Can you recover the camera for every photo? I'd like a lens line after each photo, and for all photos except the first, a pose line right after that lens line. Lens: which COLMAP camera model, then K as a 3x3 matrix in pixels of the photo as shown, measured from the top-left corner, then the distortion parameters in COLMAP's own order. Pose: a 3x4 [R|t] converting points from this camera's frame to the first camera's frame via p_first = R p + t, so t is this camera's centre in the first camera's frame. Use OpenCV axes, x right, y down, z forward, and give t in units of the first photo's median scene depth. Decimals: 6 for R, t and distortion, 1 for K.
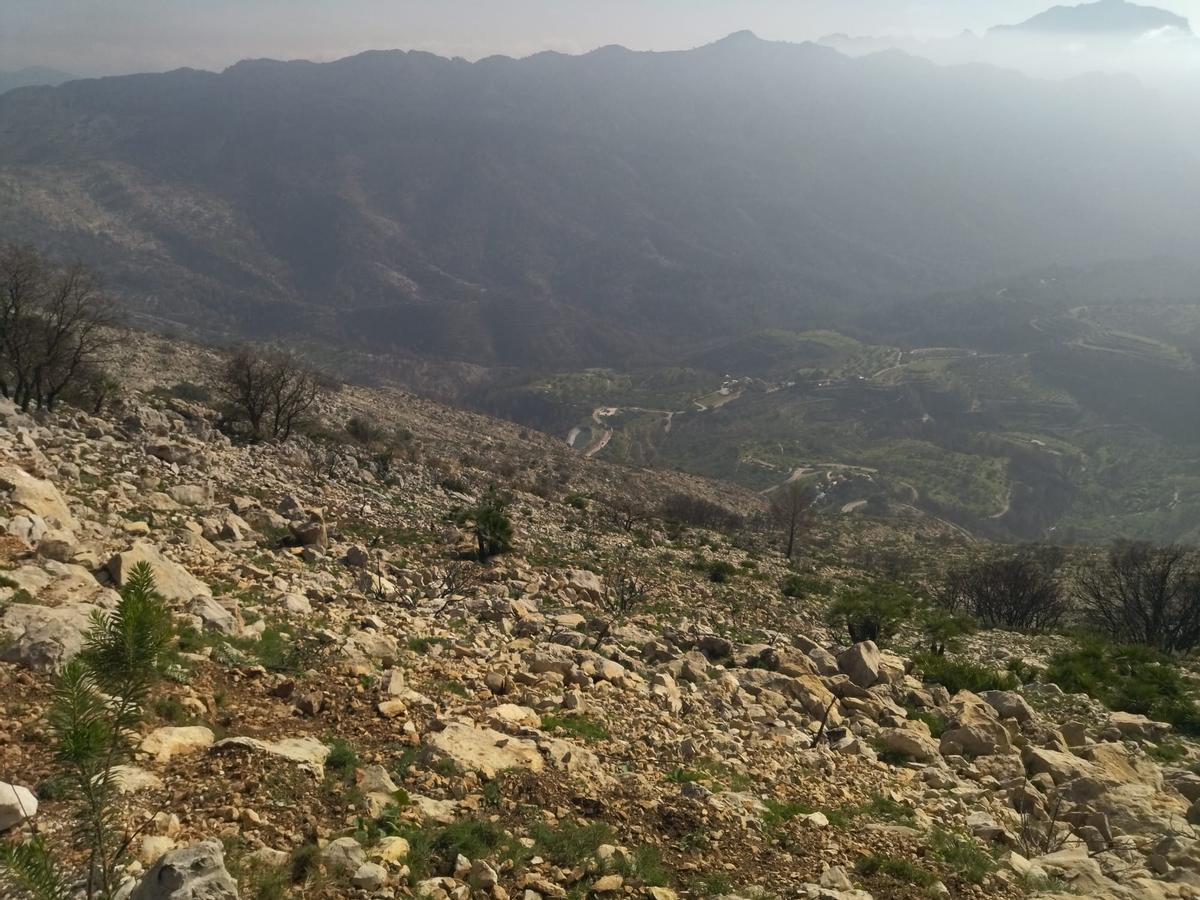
lens RADIAL K [[890.4, 0, 600.0], [0, 890.4, 450.0], [0, 0, 1]] dist [0.034190, -0.032566]
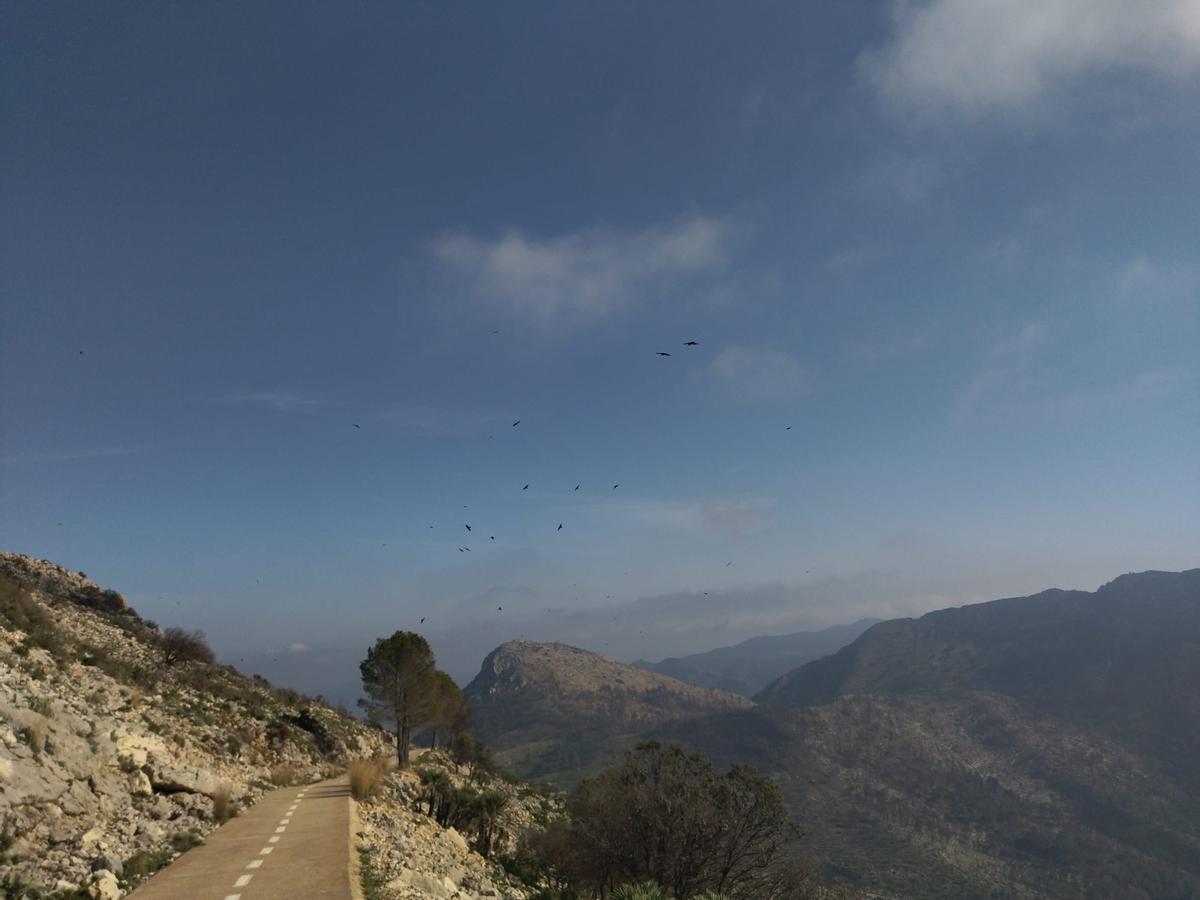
lens RADIAL K [[889.1, 0, 605.5], [0, 889.1, 448.0], [0, 0, 1]] dist [0.123738, -0.203386]
pose [[0.705907, -0.198044, -0.680055, -0.195656], [-0.213132, 0.856227, -0.470584, -0.044218], [0.675478, 0.477130, 0.562207, 0.189047]]
